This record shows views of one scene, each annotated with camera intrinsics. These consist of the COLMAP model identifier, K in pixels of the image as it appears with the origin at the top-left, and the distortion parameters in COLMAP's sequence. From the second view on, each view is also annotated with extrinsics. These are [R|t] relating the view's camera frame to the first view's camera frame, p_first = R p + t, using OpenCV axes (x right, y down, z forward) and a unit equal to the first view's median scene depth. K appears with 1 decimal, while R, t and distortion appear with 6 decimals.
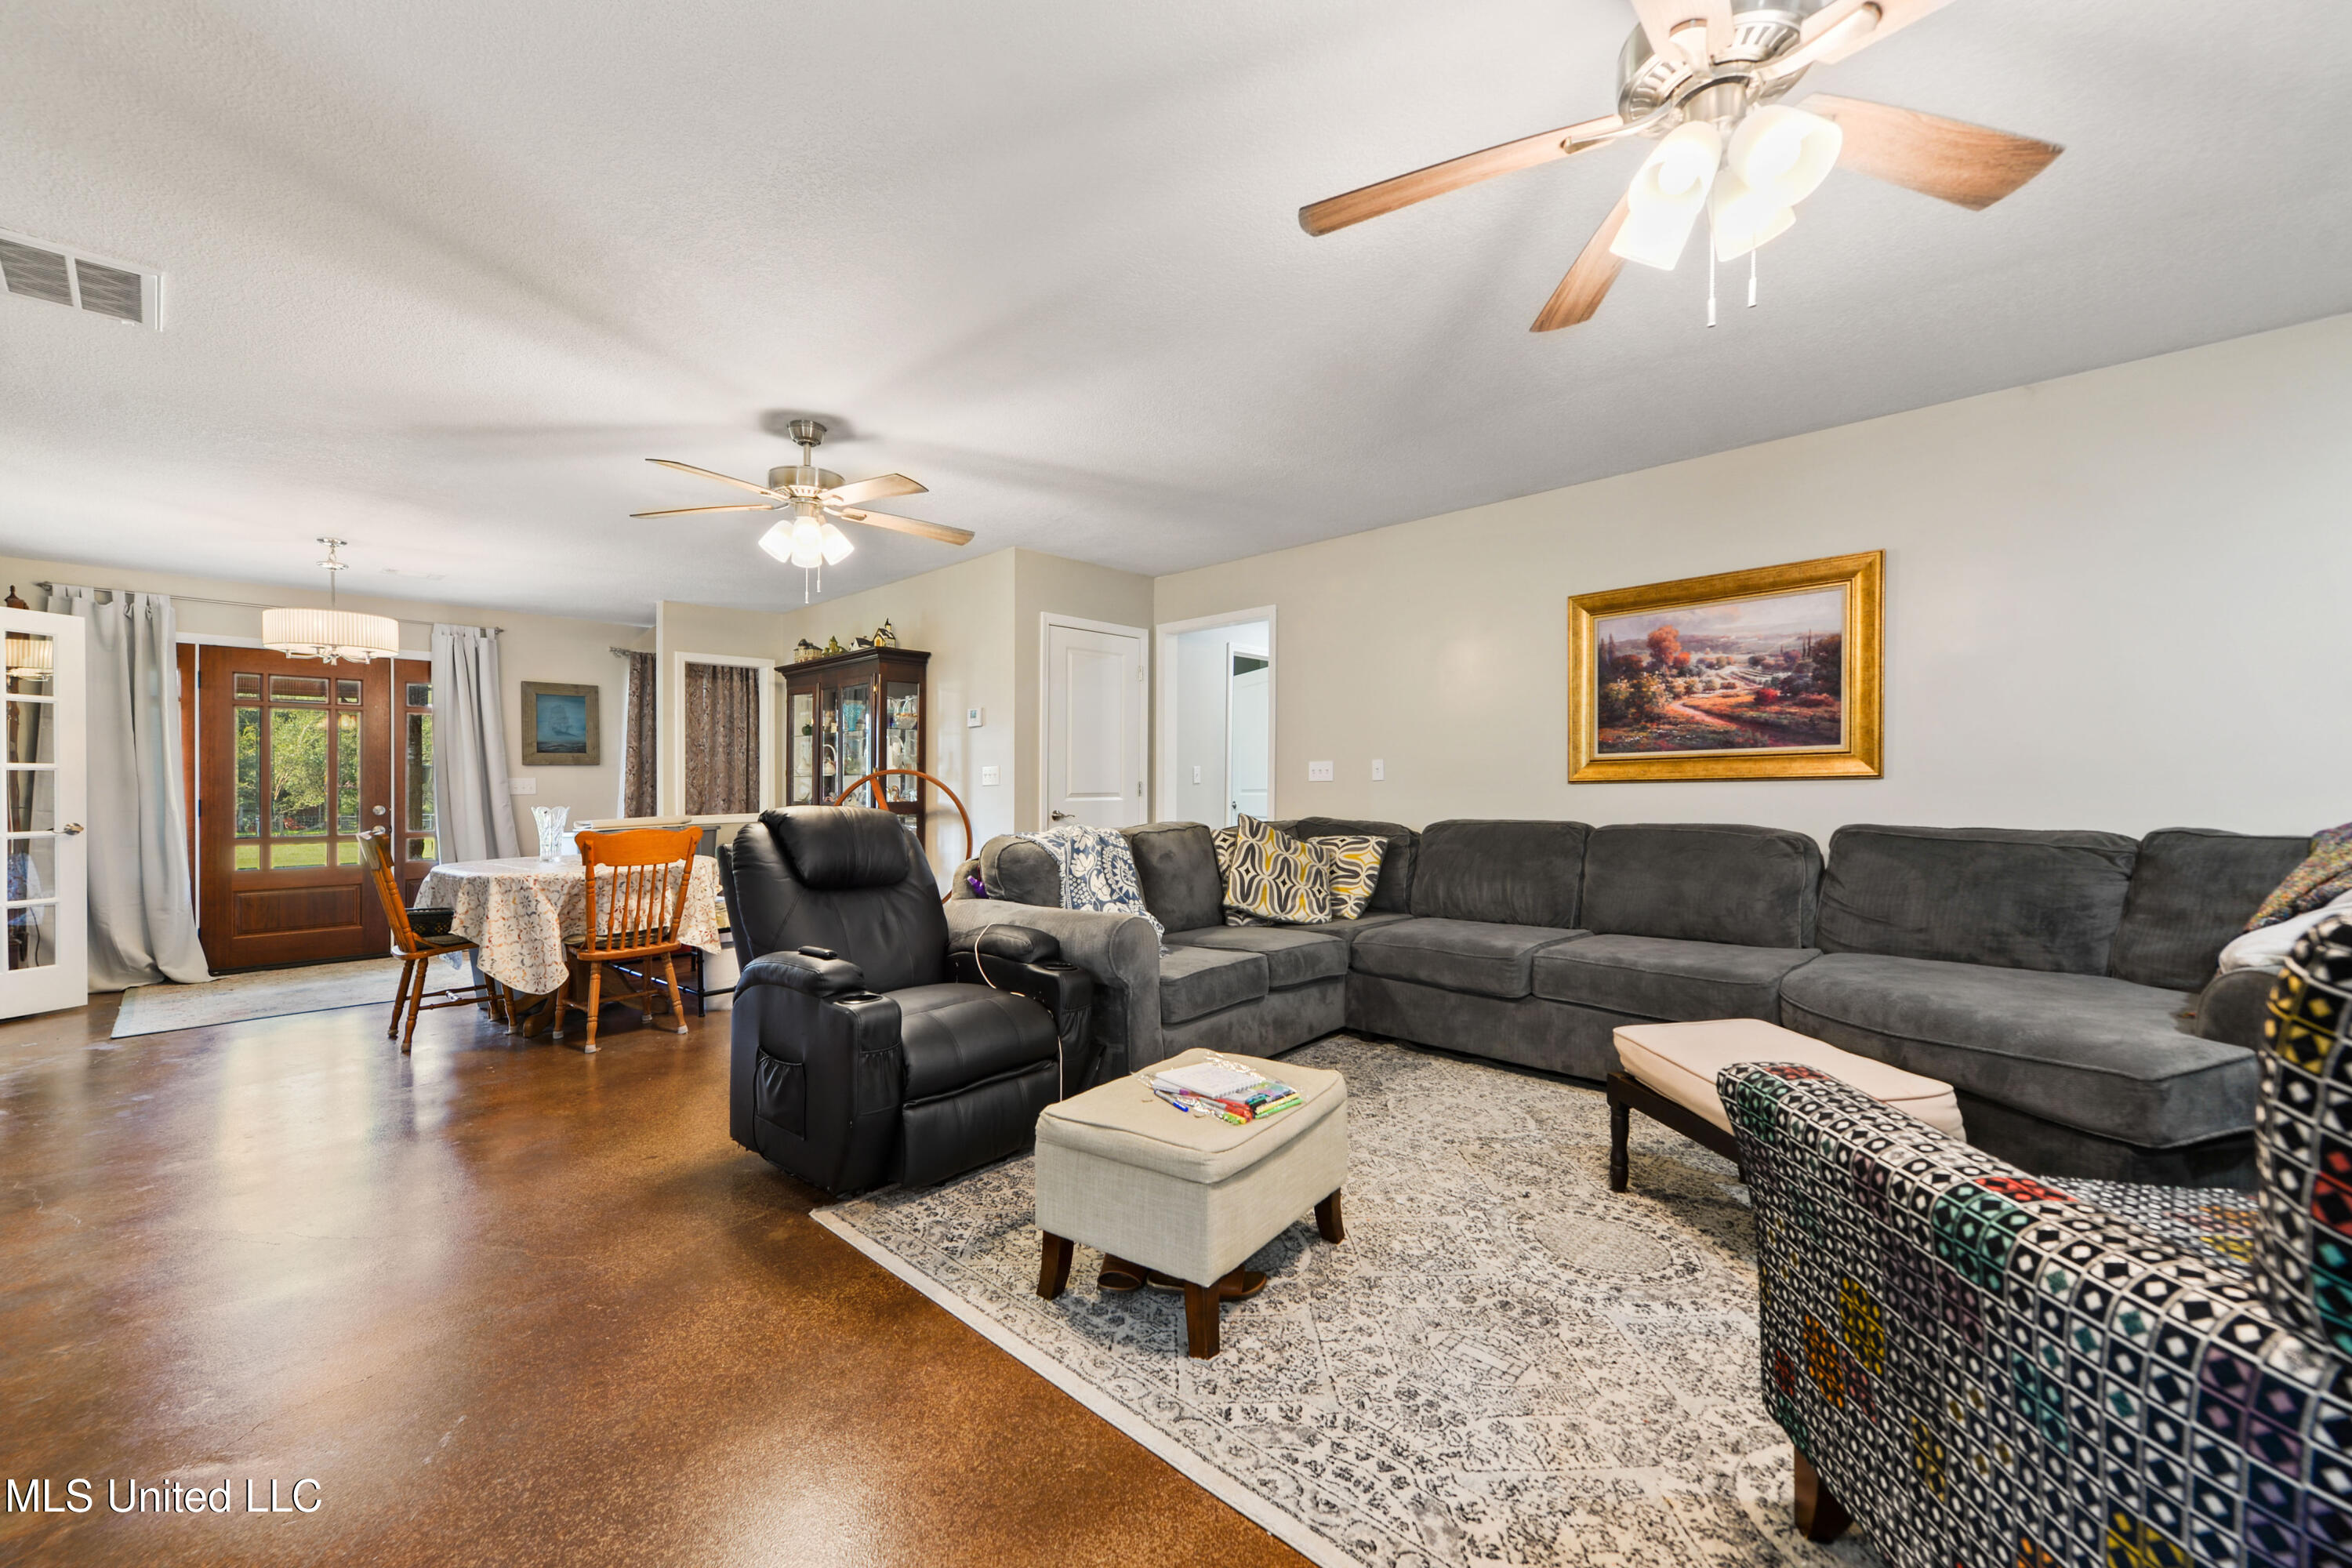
lens RADIAL K [[920.4, 0, 1180.0], [0, 920.4, 811.5], [0, 0, 1]] dist [0.002196, 0.000144]
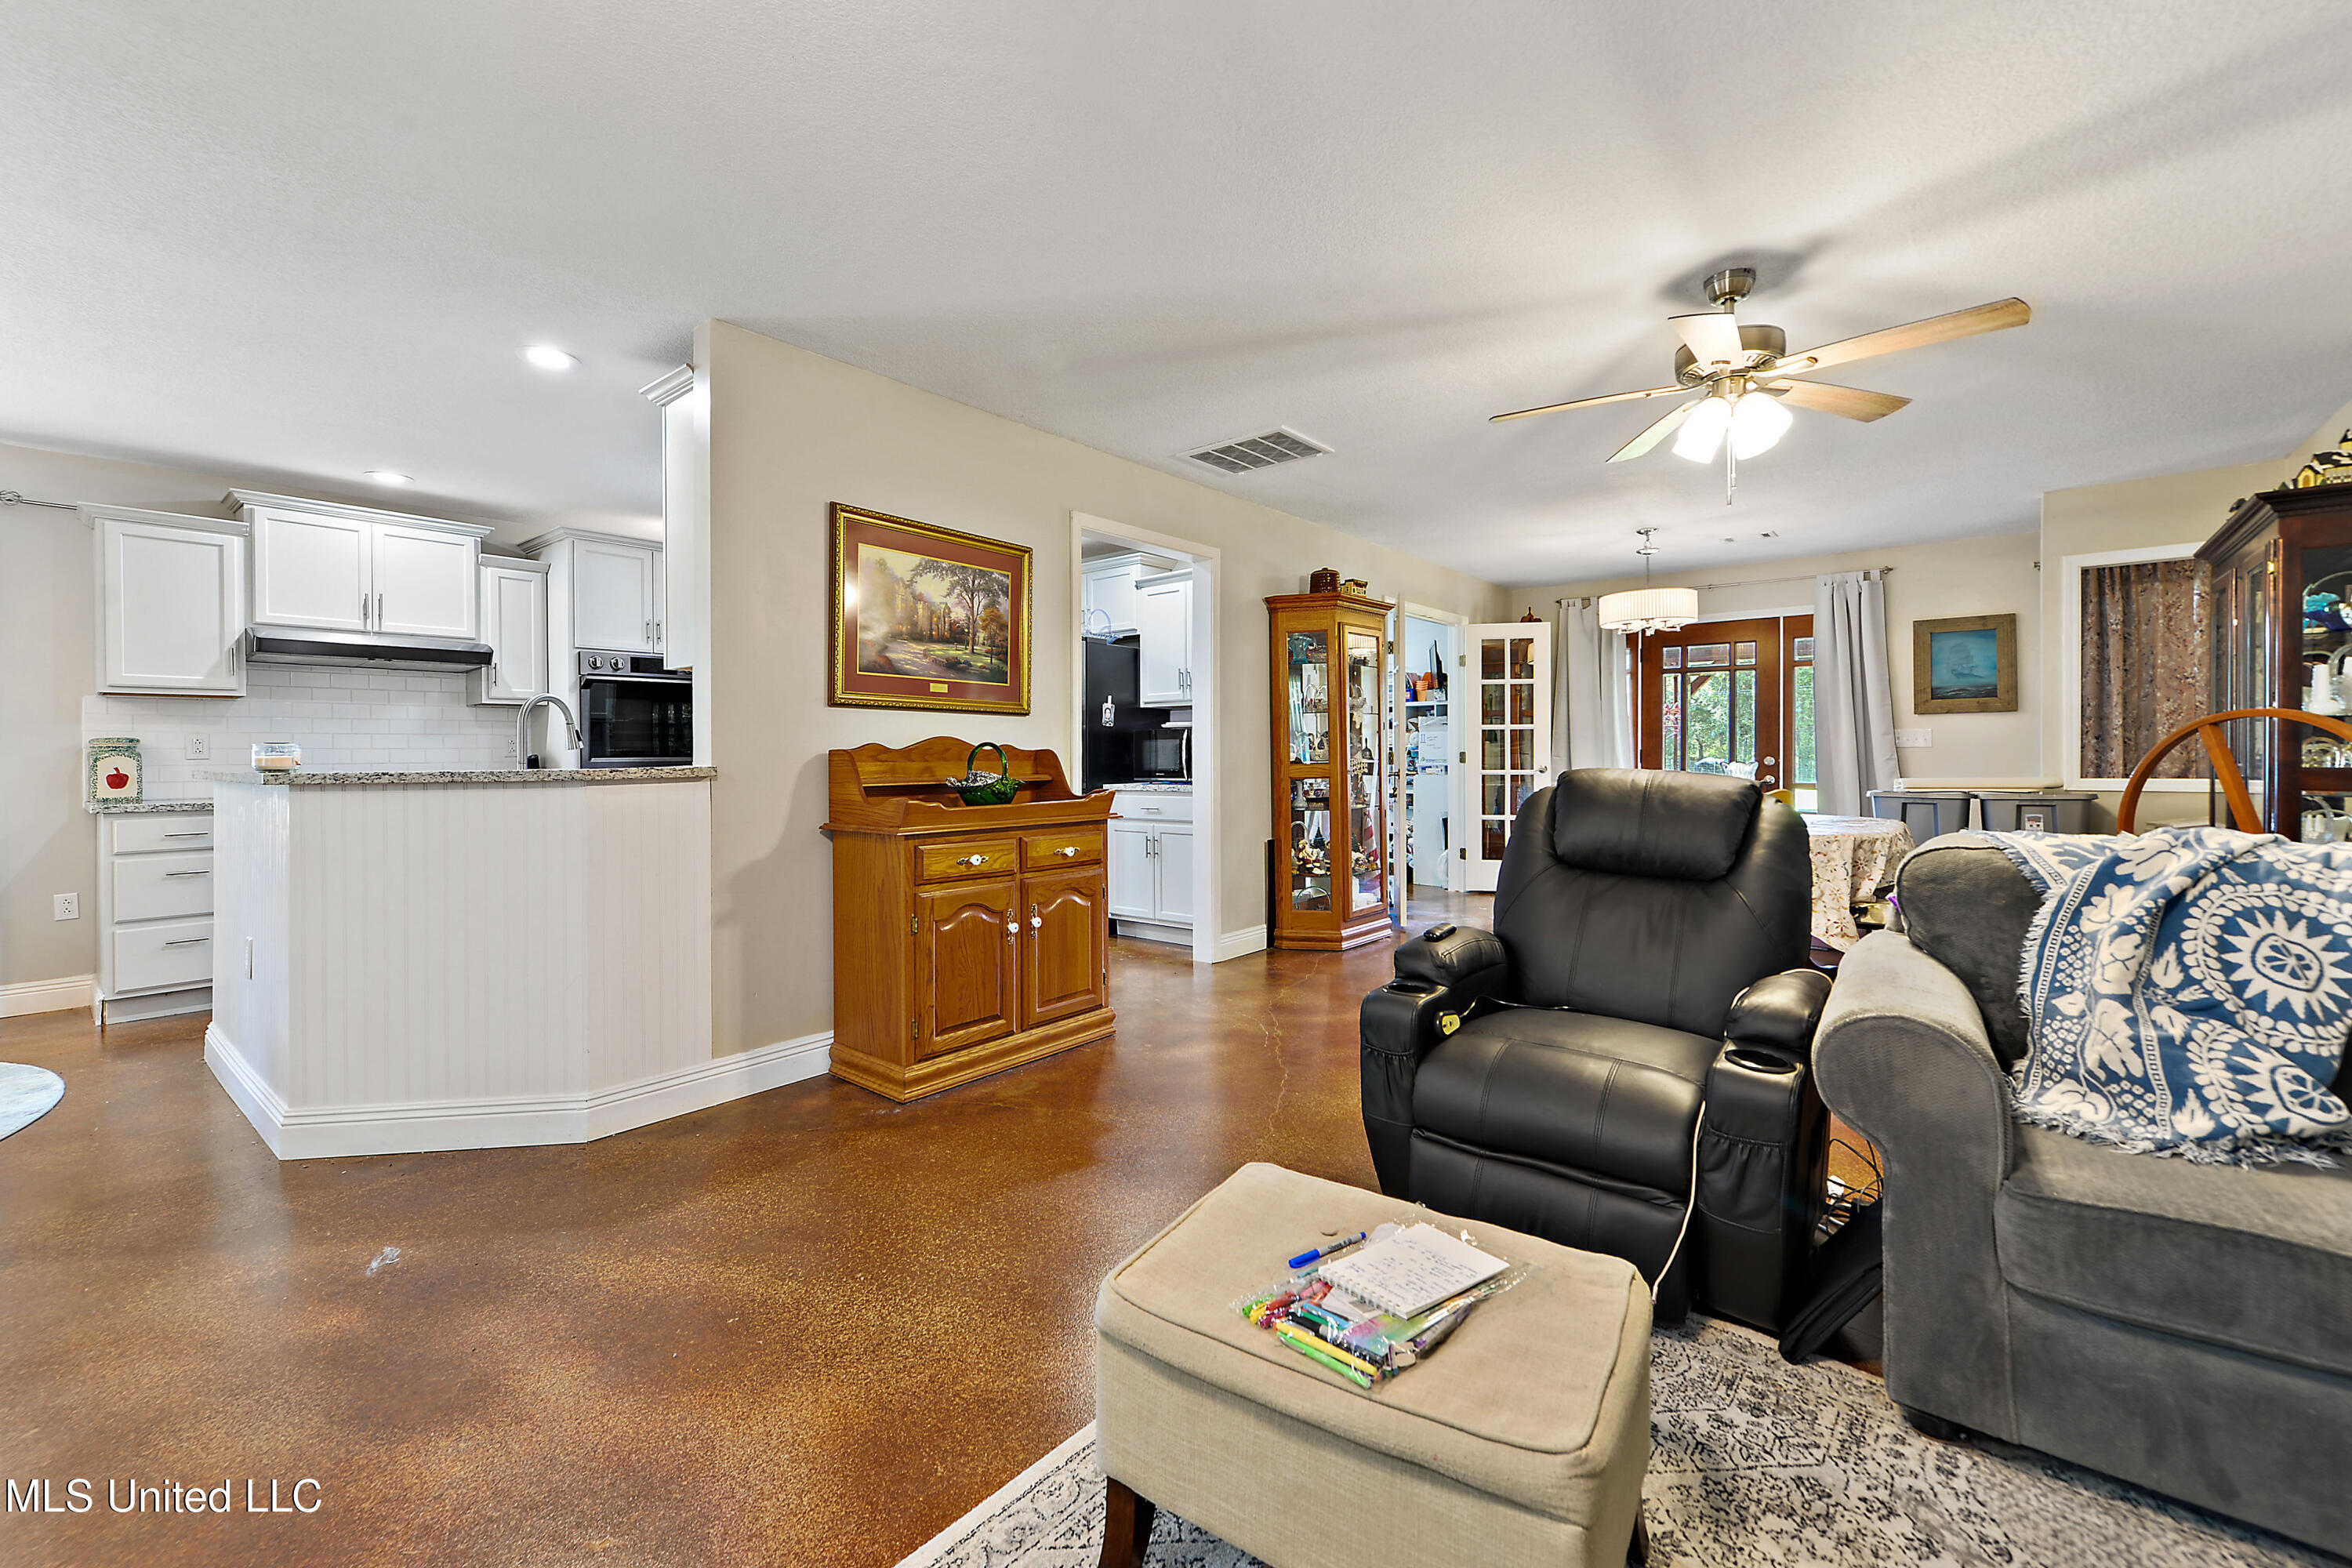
lens RADIAL K [[951.9, 0, 1182.8], [0, 951.9, 743.1], [0, 0, 1]] dist [0.000439, 0.000004]
pose [[0.056674, 0.003051, -0.998388, 0.178152], [-0.020968, 0.999778, 0.001865, -0.009127], [0.998173, 0.020828, 0.056725, 0.239610]]
